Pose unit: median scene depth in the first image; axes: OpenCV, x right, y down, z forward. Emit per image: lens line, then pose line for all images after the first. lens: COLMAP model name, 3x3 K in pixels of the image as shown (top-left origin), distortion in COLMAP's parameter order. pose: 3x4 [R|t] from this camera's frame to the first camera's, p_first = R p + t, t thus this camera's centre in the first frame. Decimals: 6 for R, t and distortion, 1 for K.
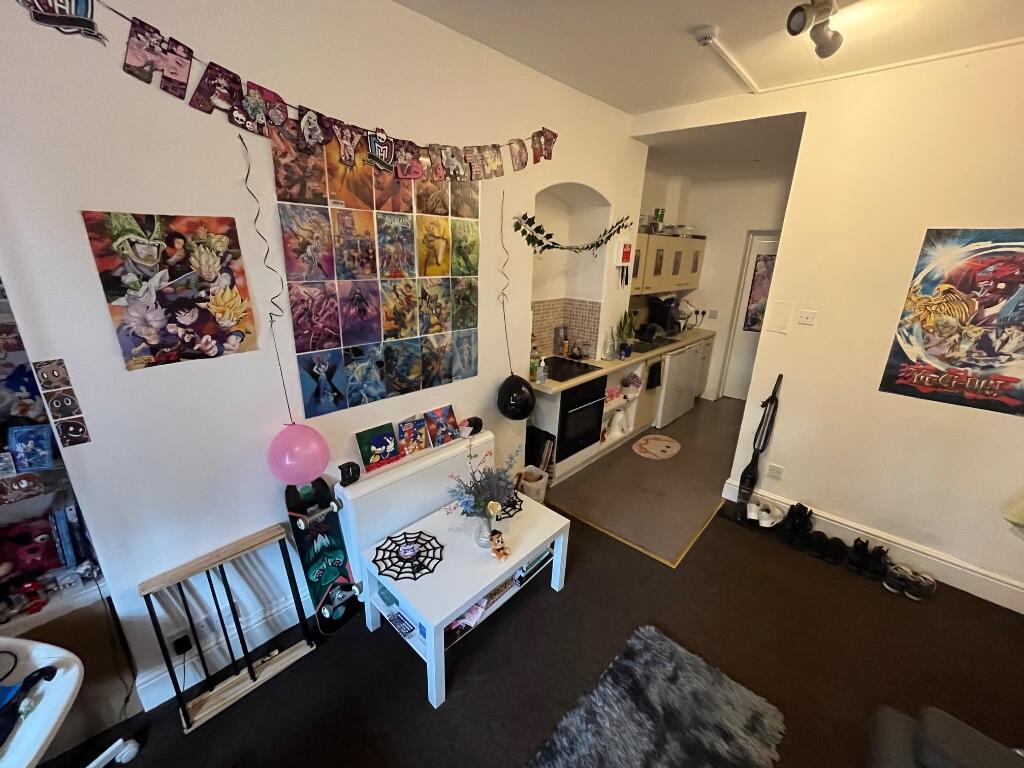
lens RADIAL K [[414.9, 0, 513.1], [0, 414.9, 386.8], [0, 0, 1]] dist [-0.000857, 0.000376]
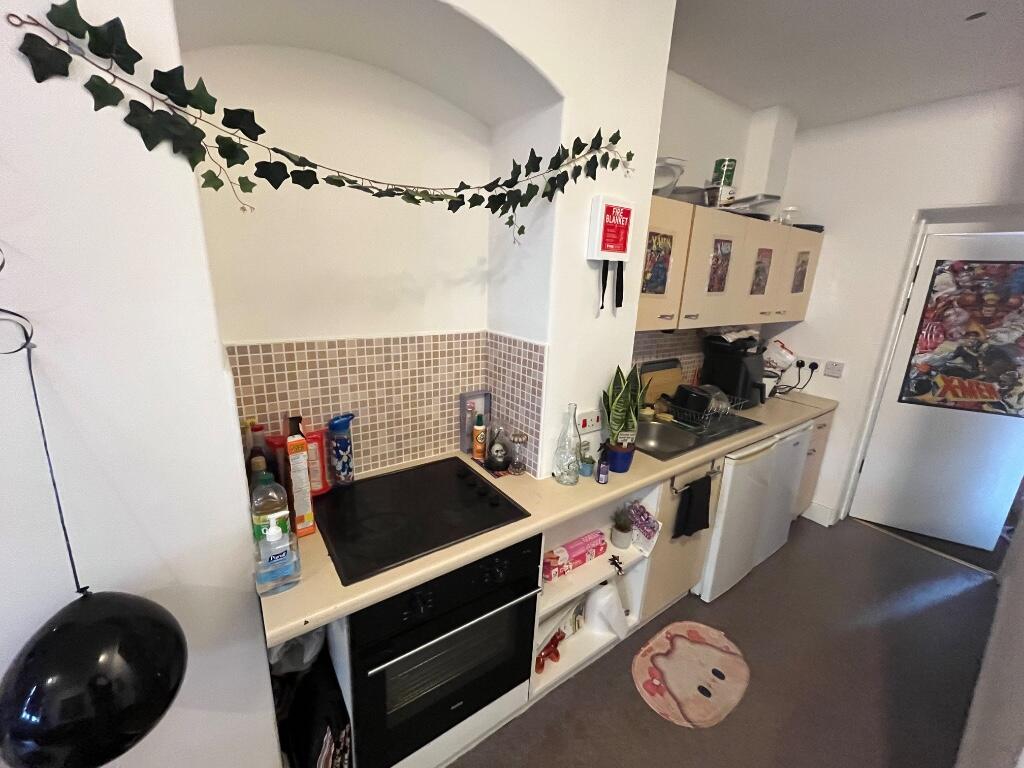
lens RADIAL K [[414.9, 0, 512.3], [0, 414.9, 383.4], [0, 0, 1]] dist [-0.000857, 0.000376]
pose [[0.981087, 0.062669, -0.183142, 0.227138], [-0.074376, 0.995556, -0.057764, -0.124673], [0.178708, 0.070293, 0.981388, 0.524456]]
